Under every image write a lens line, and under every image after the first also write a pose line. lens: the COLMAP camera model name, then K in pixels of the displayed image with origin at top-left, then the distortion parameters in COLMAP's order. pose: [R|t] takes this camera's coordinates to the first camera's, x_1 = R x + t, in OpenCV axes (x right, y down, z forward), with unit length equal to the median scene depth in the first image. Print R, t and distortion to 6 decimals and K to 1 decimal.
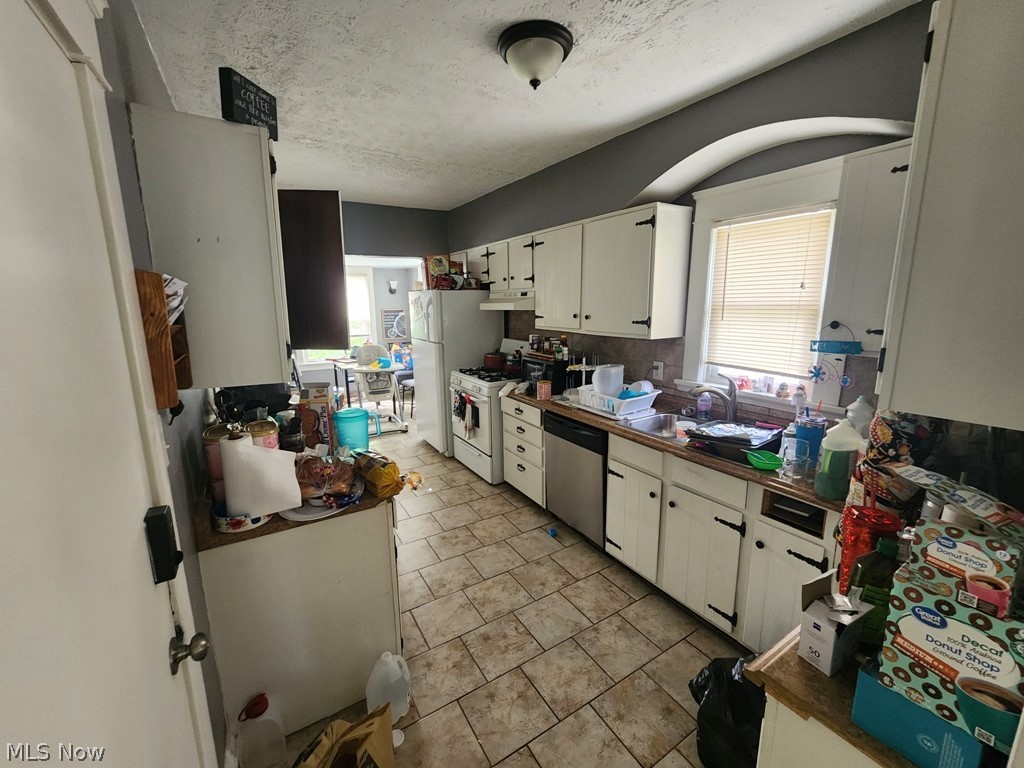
lens RADIAL K [[422.7, 0, 517.8], [0, 422.7, 380.0], [0, 0, 1]] dist [-0.000477, 0.000923]
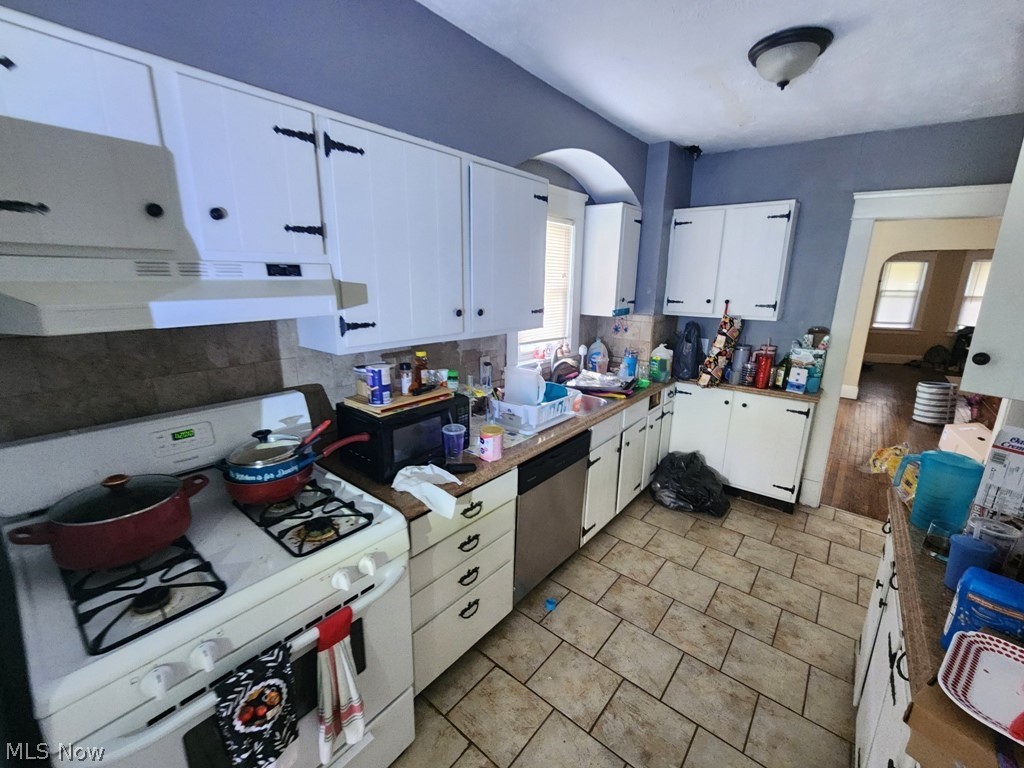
lens RADIAL K [[422.7, 0, 512.7], [0, 422.7, 388.2], [0, 0, 1]] dist [-0.000477, 0.000923]
pose [[-0.315375, -0.225860, 0.921697, -0.490304], [0.173903, 0.941060, 0.290109, -0.220148], [-0.932897, 0.251779, -0.257509, 1.151306]]
